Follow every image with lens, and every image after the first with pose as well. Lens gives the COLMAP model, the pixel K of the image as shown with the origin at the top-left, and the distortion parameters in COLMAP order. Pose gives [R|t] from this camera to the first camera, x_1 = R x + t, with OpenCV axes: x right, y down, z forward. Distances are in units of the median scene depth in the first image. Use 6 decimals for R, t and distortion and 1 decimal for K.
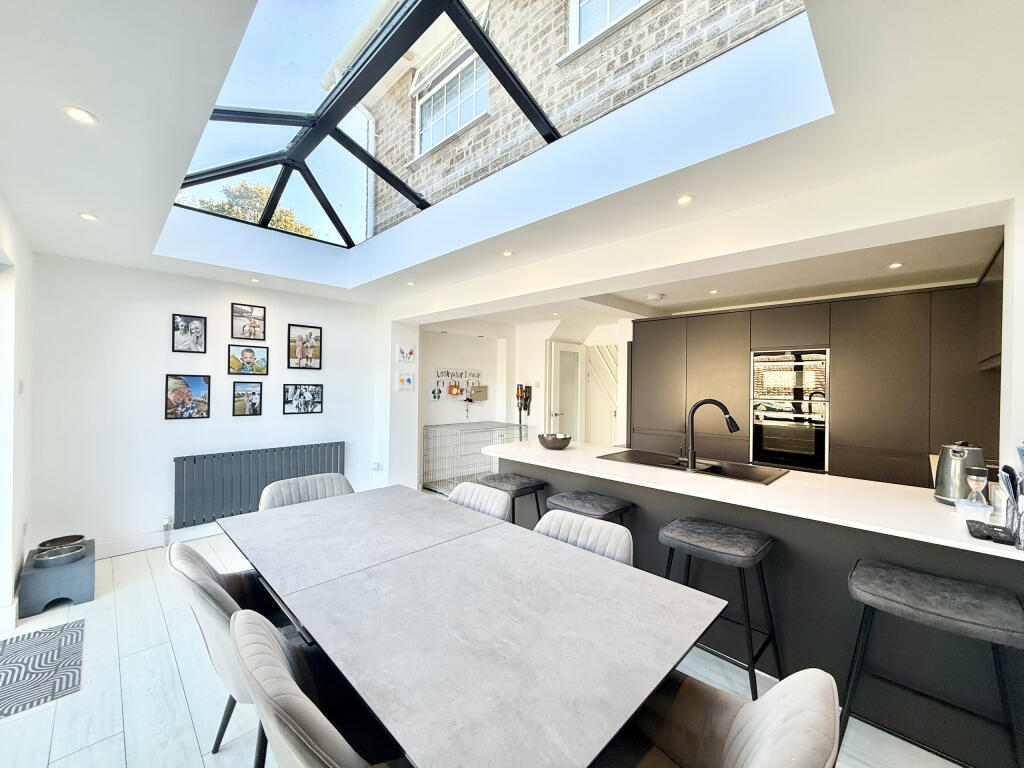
lens RADIAL K [[404.0, 0, 512.0], [0, 404.0, 384.0], [0, 0, 1]] dist [0.001218, 0.000162]
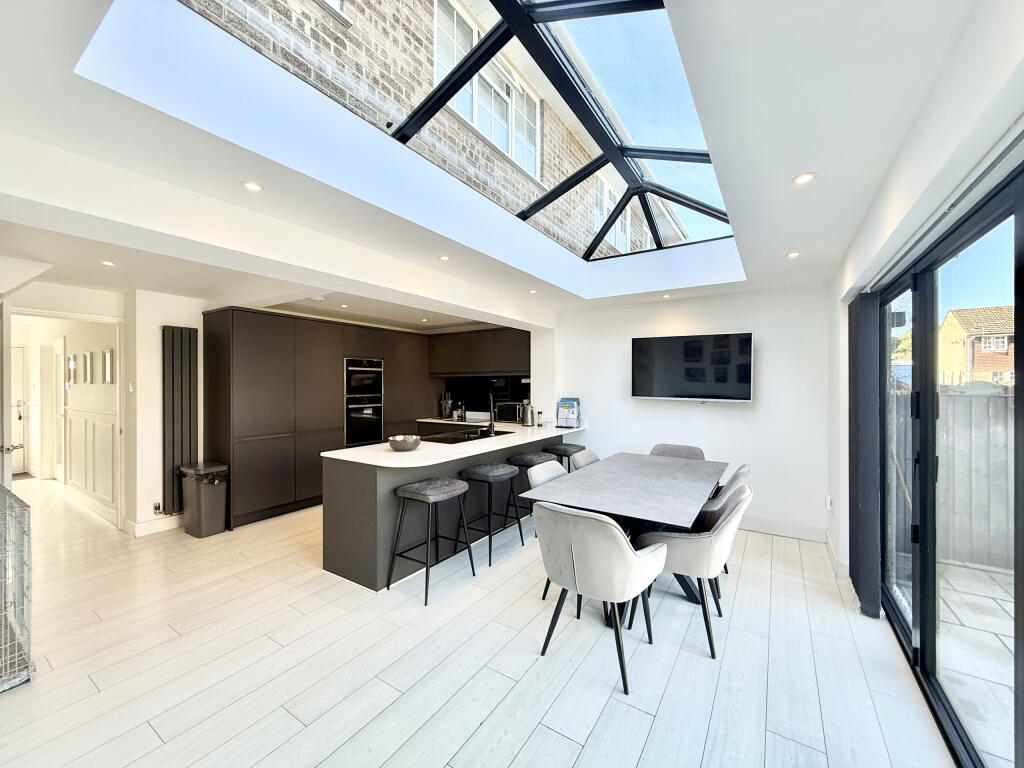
lens RADIAL K [[406.1, 0, 510.2], [0, 406.1, 384.0], [0, 0, 1]] dist [0.000836, -0.000020]
pose [[-0.195724, -0.013932, 0.980560, -0.953375], [0.000643, 0.999897, 0.014335, -0.022564], [-0.980659, 0.003436, -0.195695, 0.953852]]
